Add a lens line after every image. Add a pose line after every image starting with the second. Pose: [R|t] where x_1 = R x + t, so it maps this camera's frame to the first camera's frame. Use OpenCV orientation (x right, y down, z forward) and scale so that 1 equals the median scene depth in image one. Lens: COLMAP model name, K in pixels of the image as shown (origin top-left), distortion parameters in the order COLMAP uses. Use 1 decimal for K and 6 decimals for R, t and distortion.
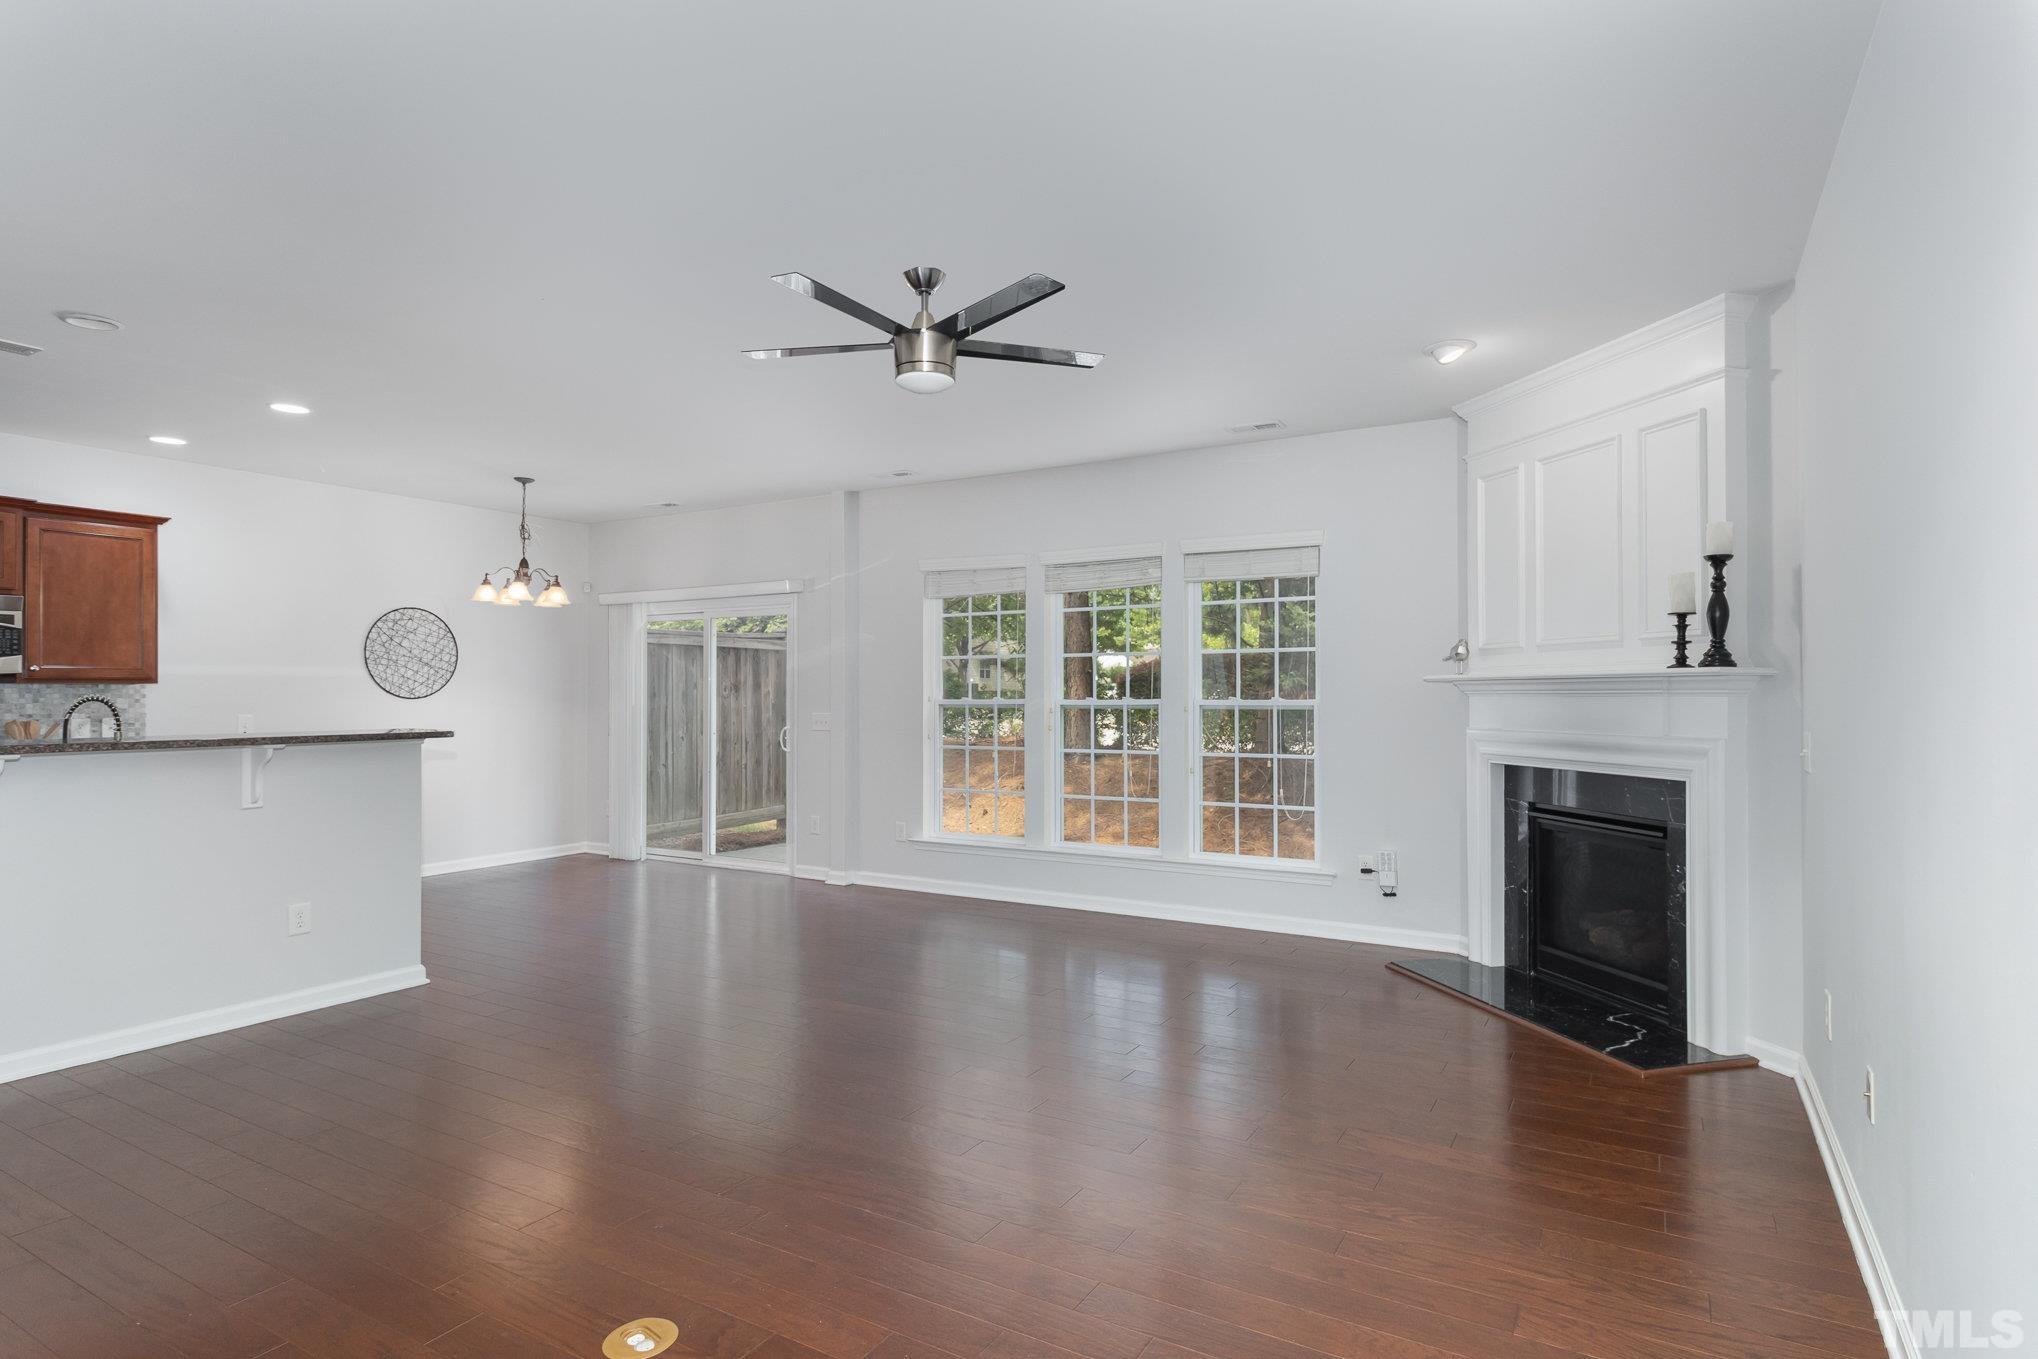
lens RADIAL K [[1048.5, 0, 1019.5], [0, 1048.5, 676.1], [0, 0, 1]] dist [0.000387, -0.000145]
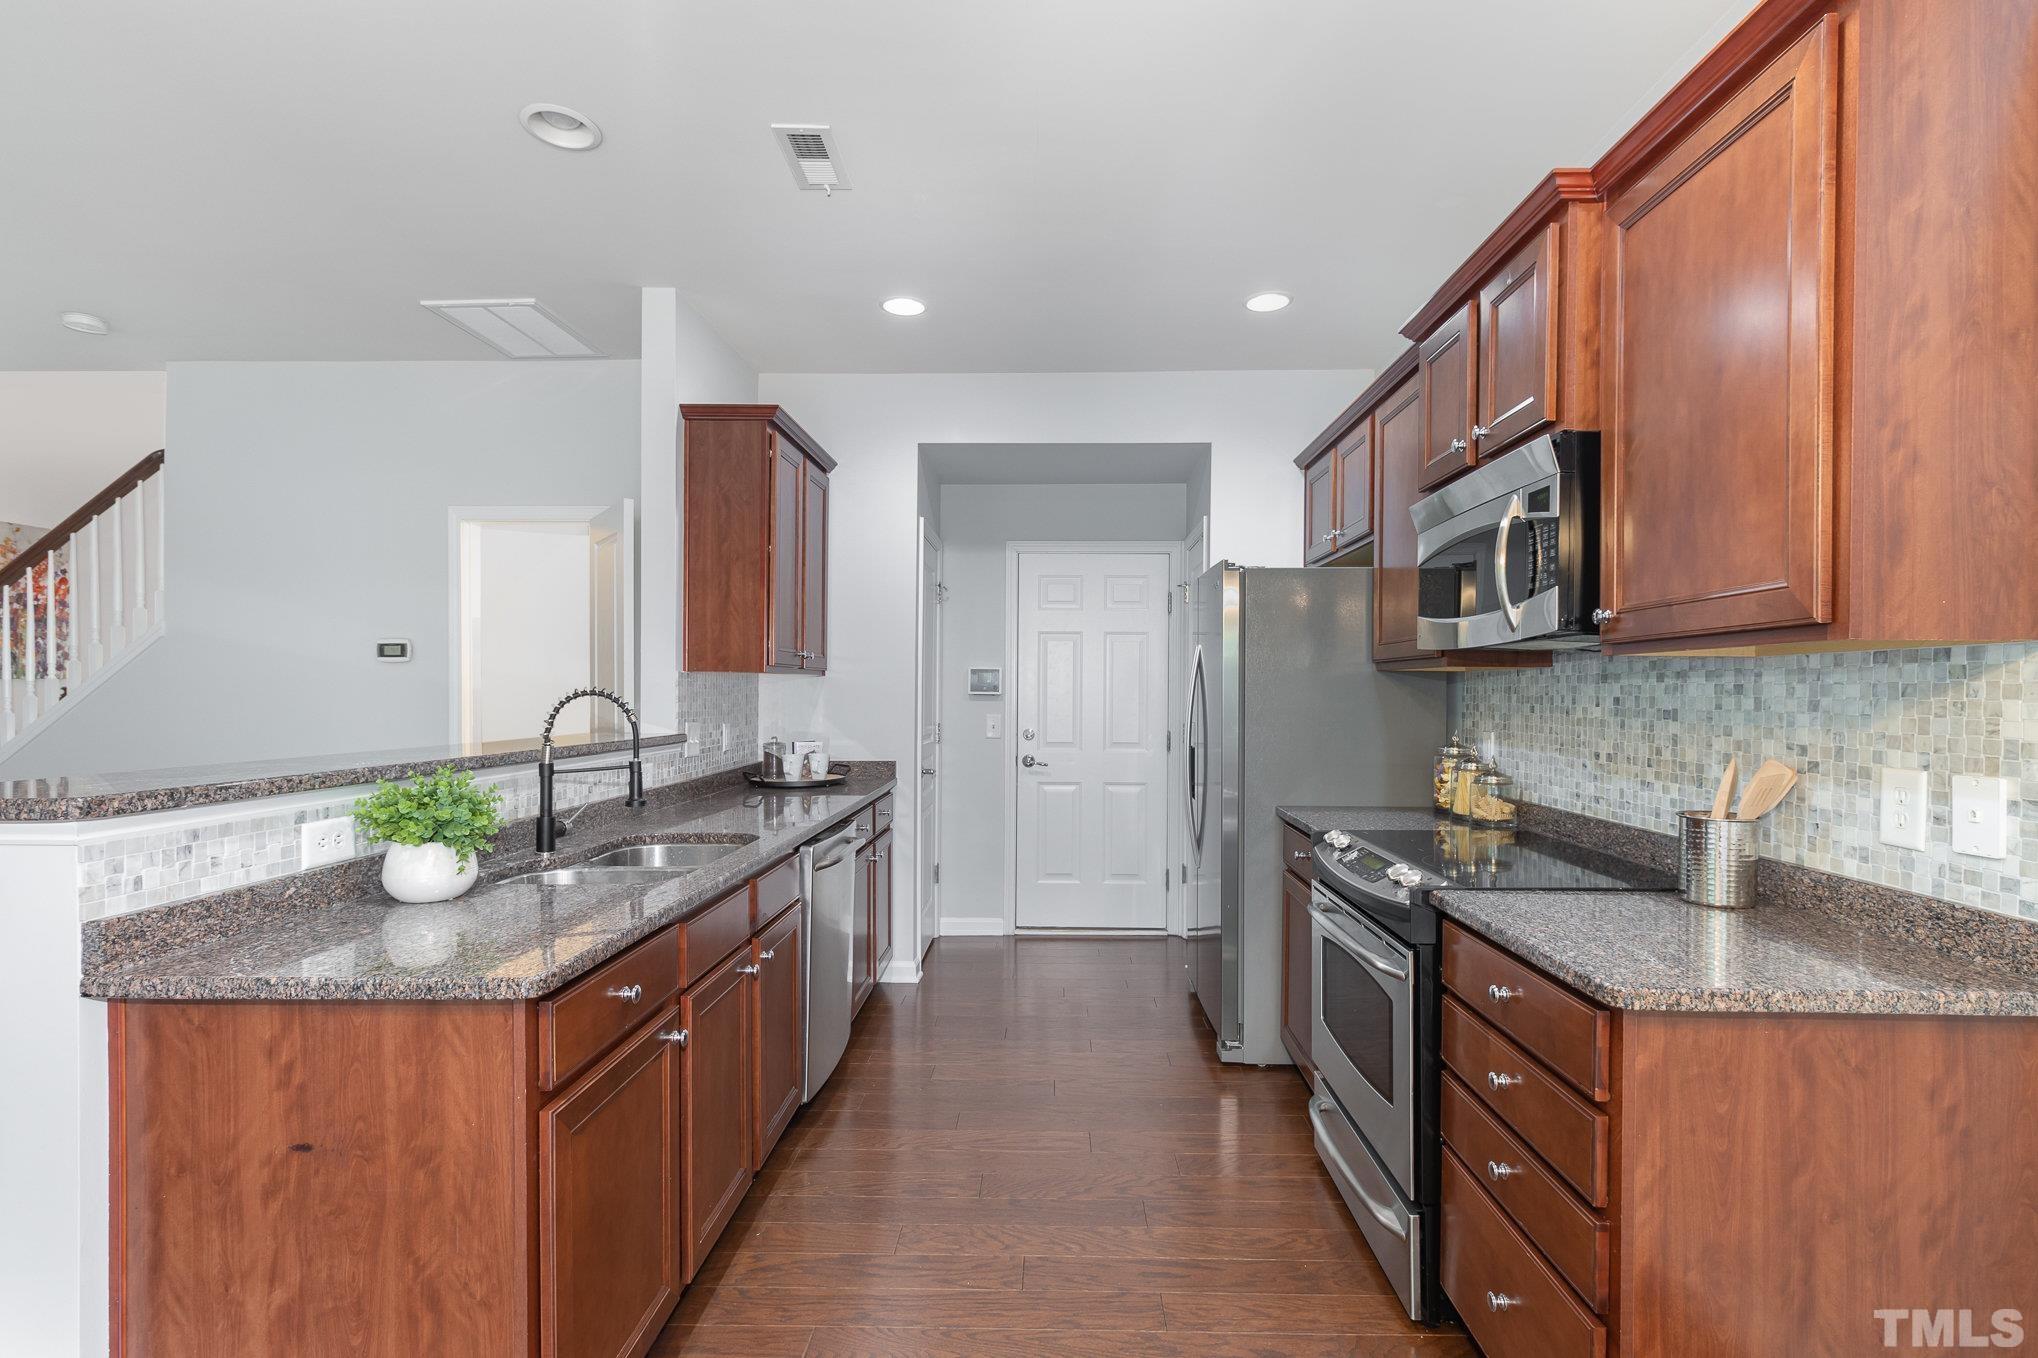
lens RADIAL K [[961.5, 0, 1035.0], [0, 961.5, 698.4], [0, 0, 1]] dist [0.007818, -0.002741]
pose [[-0.866777, 0.002675, -0.498689, -0.533109], [0.007335, 0.999946, -0.007386, 0.020334], [0.498642, -0.010060, -0.866749, 1.067013]]
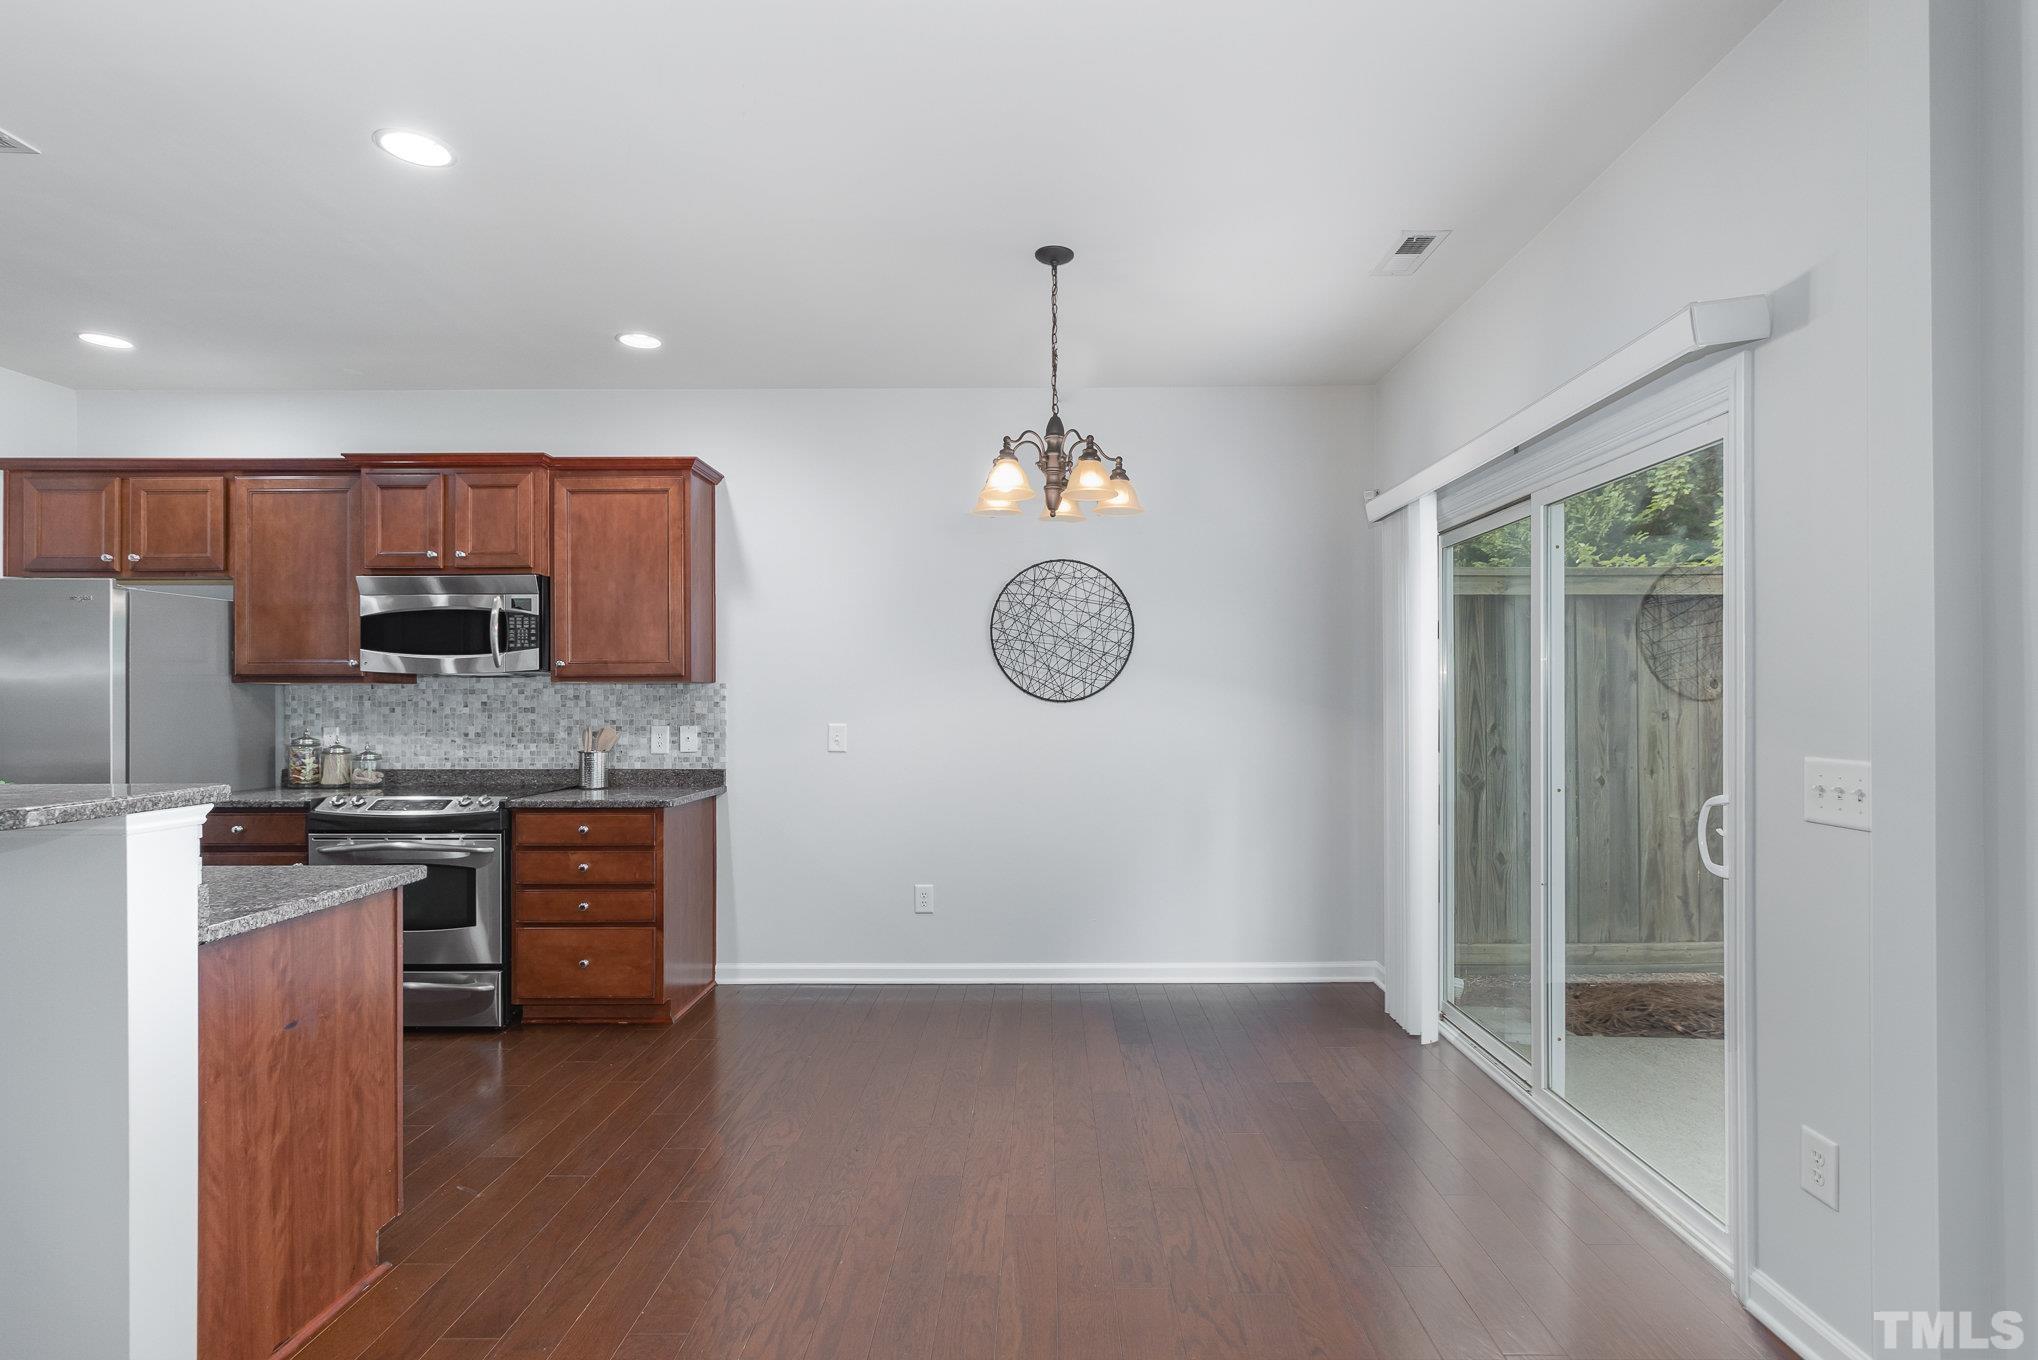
lens RADIAL K [[961.5, 0, 1038.7], [0, 961.5, 691.5], [0, 0, 1]] dist [0.007818, -0.002741]
pose [[0.509791, -0.006339, -0.860275, -0.100800], [0.017373, 0.999845, 0.002928, 0.016082], [0.860123, -0.016439, 0.509822, 0.837704]]
